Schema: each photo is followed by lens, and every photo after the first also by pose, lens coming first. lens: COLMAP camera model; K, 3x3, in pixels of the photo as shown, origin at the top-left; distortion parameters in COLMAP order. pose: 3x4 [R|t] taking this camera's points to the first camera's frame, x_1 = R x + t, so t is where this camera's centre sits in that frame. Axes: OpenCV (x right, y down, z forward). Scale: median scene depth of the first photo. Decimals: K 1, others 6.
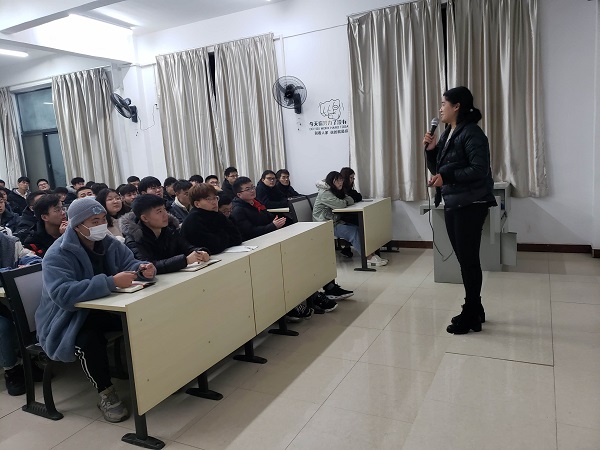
lens RADIAL K [[463.5, 0, 300.0], [0, 463.5, 225.0], [0, 0, 1]] dist [0.031606, 0.004952]
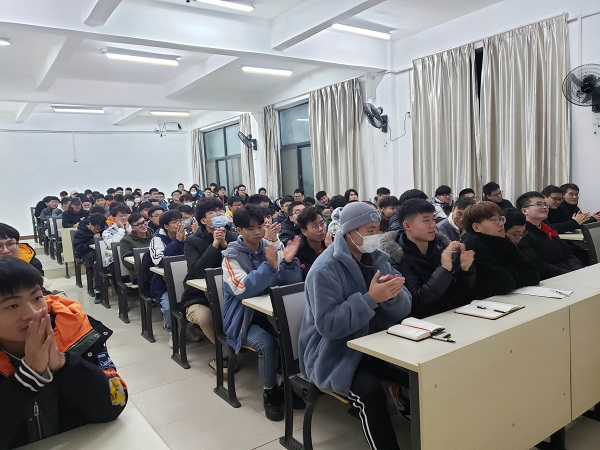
lens RADIAL K [[463.5, 0, 300.0], [0, 463.5, 225.0], [0, 0, 1]] dist [0.031606, 0.004952]
pose [[0.894911, 0.059084, -0.442315, -0.081150], [-0.071128, 0.997410, -0.010676, -0.009752], [0.440539, 0.041015, 0.896796, 0.084919]]
